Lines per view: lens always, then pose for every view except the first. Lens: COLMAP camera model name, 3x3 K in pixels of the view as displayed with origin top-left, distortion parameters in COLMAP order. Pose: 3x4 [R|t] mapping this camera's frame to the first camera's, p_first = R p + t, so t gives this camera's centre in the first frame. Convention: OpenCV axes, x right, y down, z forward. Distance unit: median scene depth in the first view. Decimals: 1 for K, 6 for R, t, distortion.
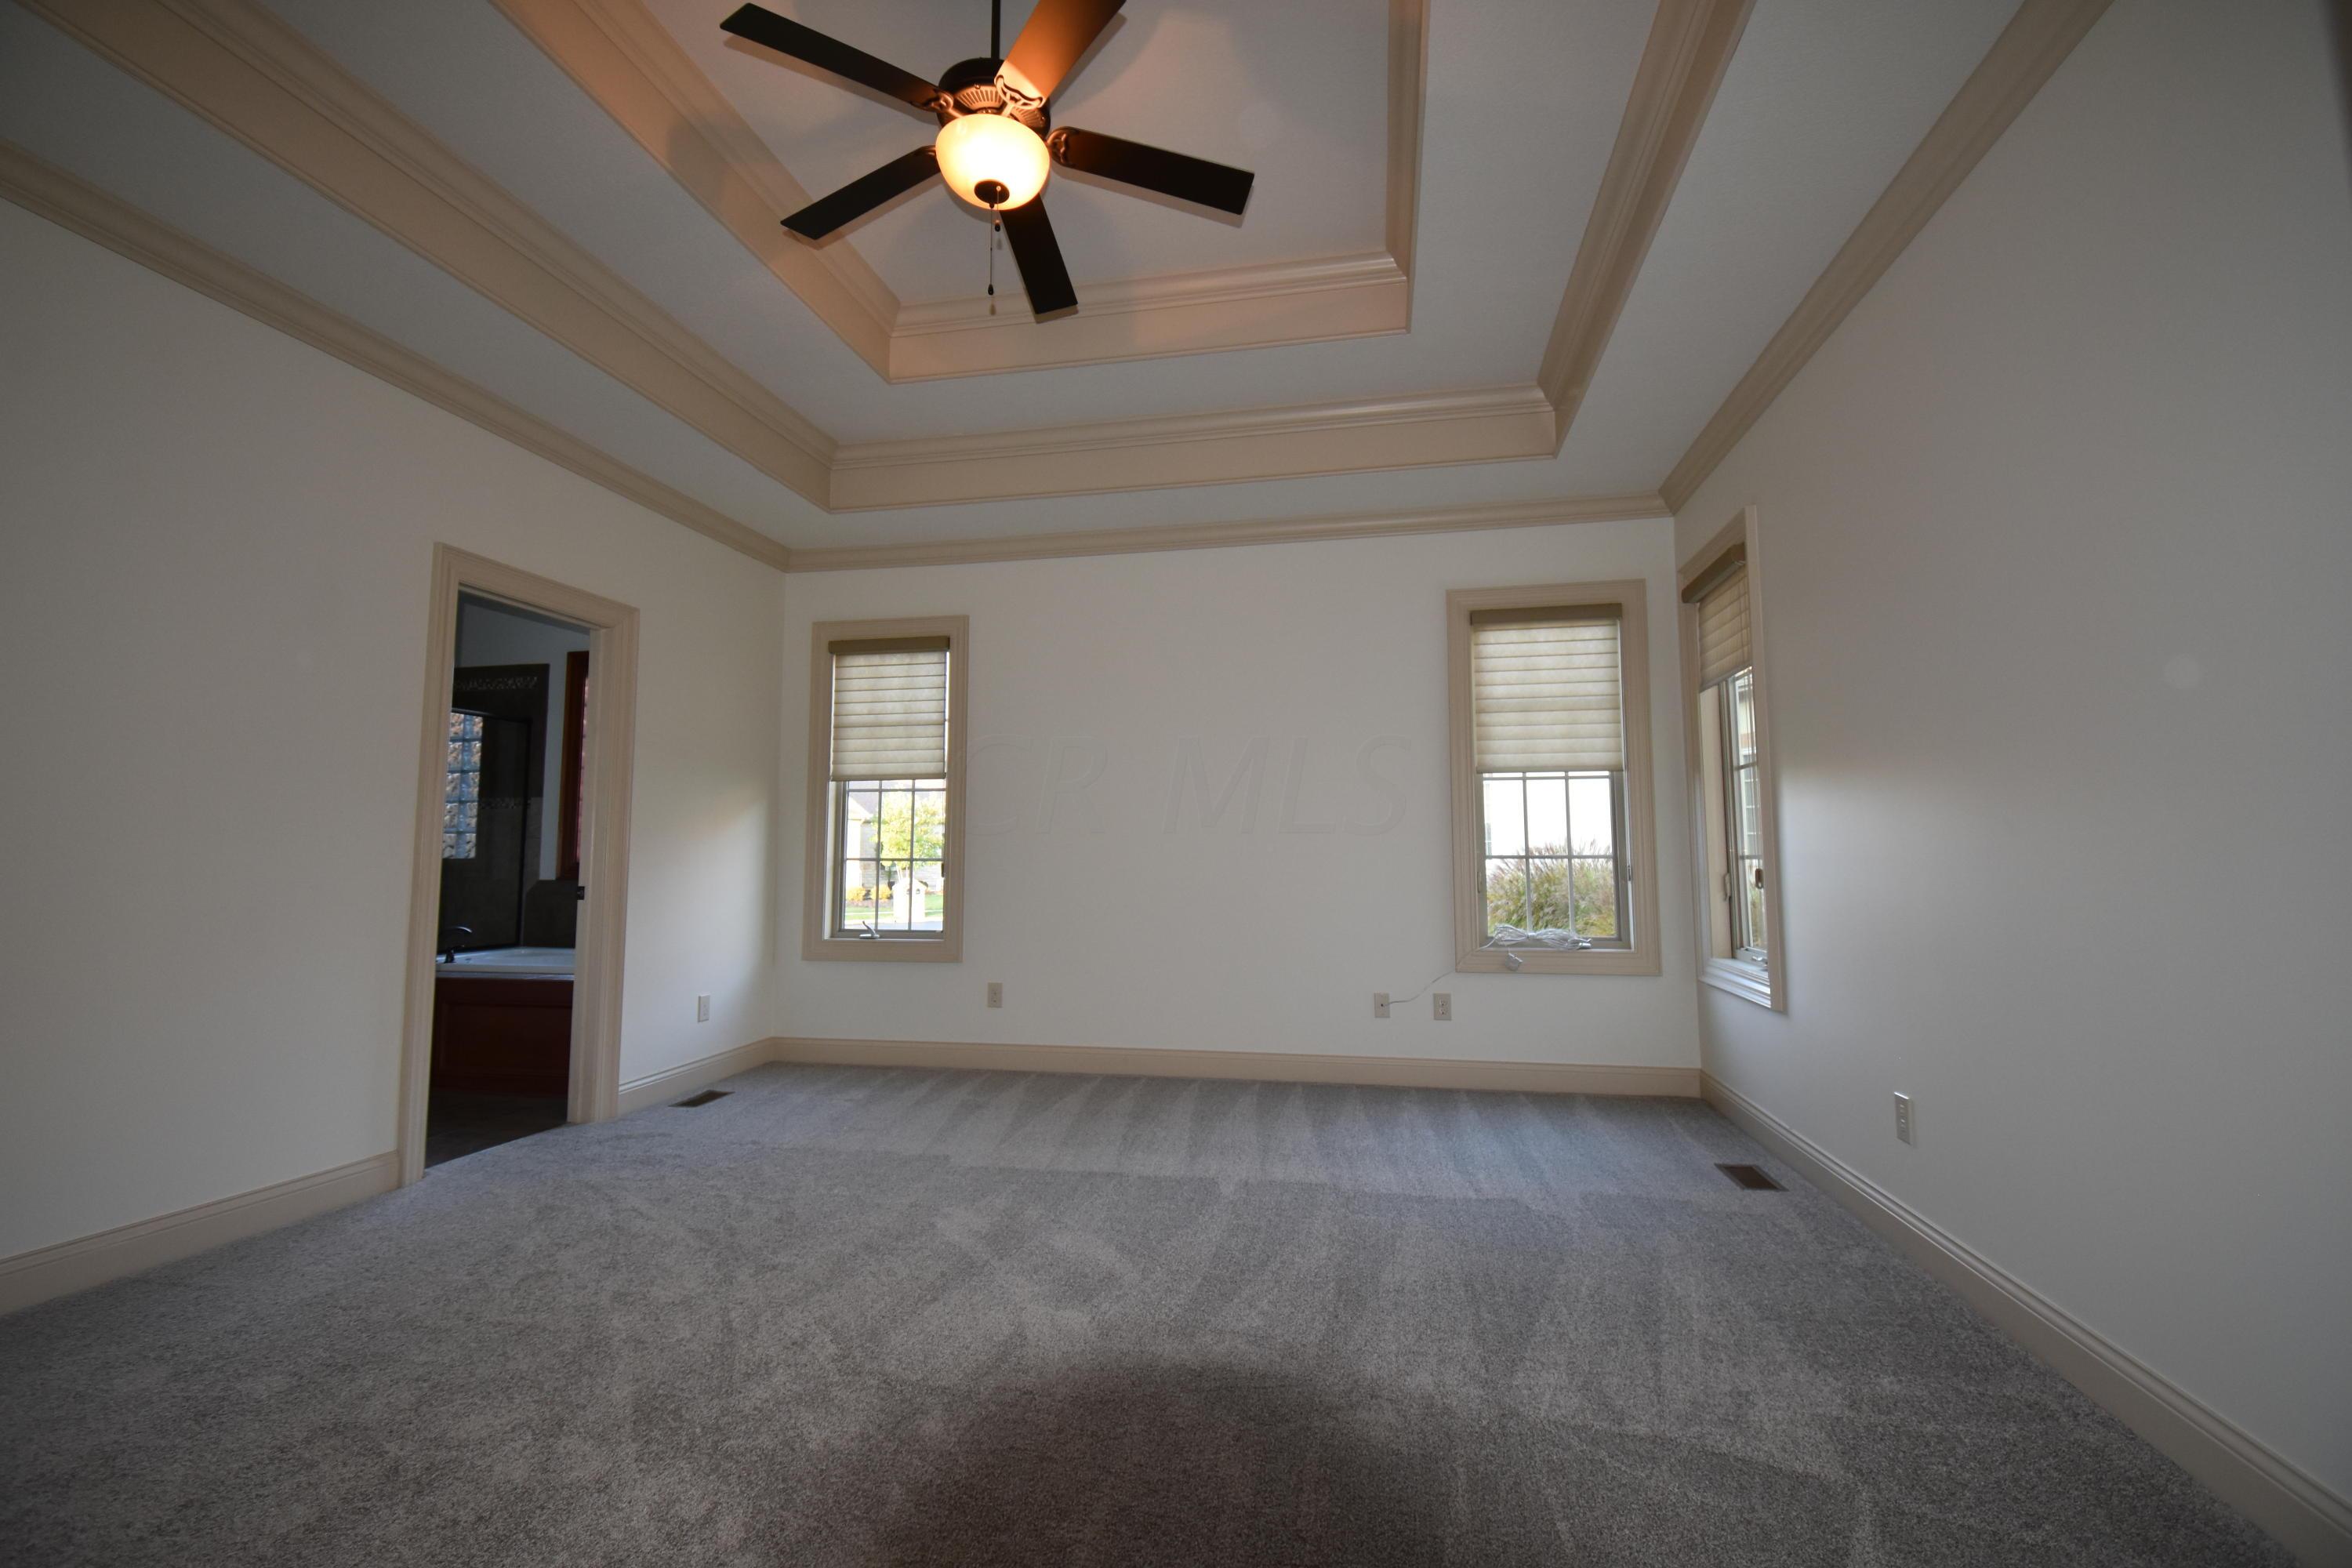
lens RADIAL K [[1030.3, 0, 1183.4], [0, 1030.3, 783.6], [0, 0, 1]] dist [0.000111, 0.000004]
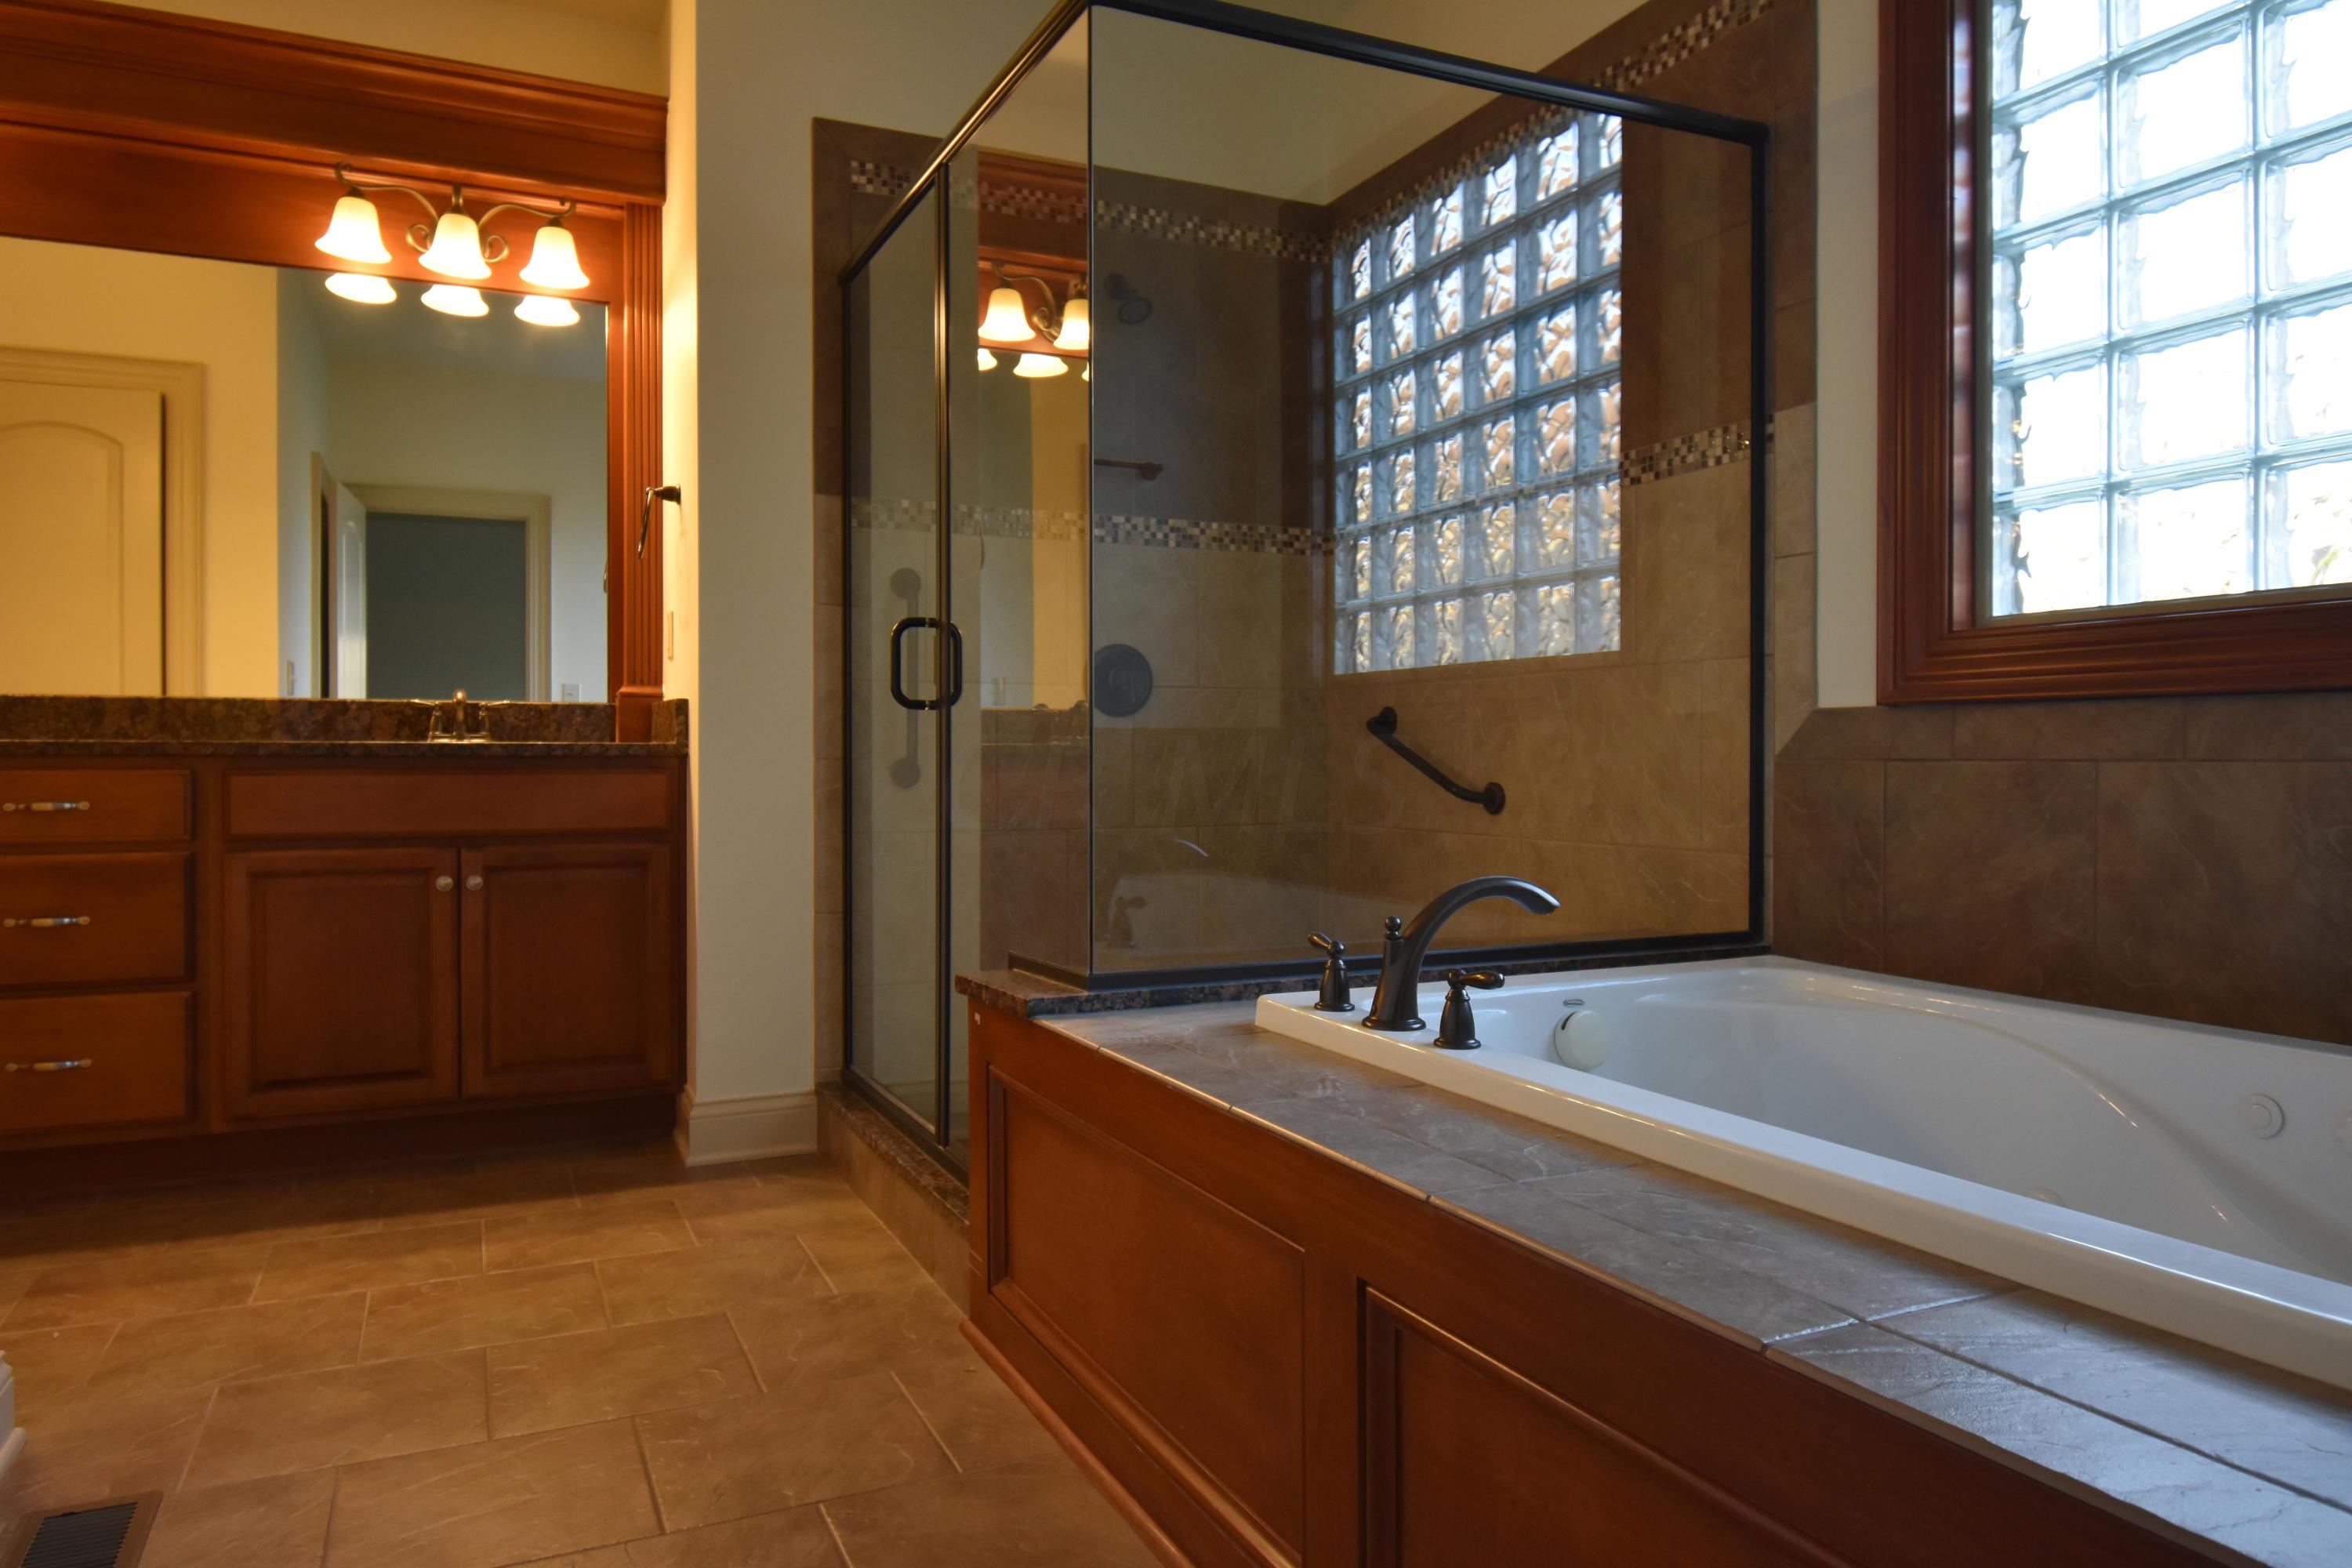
lens RADIAL K [[1510.3, 0, 1173.1], [0, 1510.3, 776.4], [0, 0, 1]] dist [0.002520, 0.000233]
pose [[0.600087, 0.008667, -0.799888, -0.401488], [0.059992, 0.996638, 0.055805, 0.076657], [0.797682, -0.081475, 0.597549, 0.614707]]
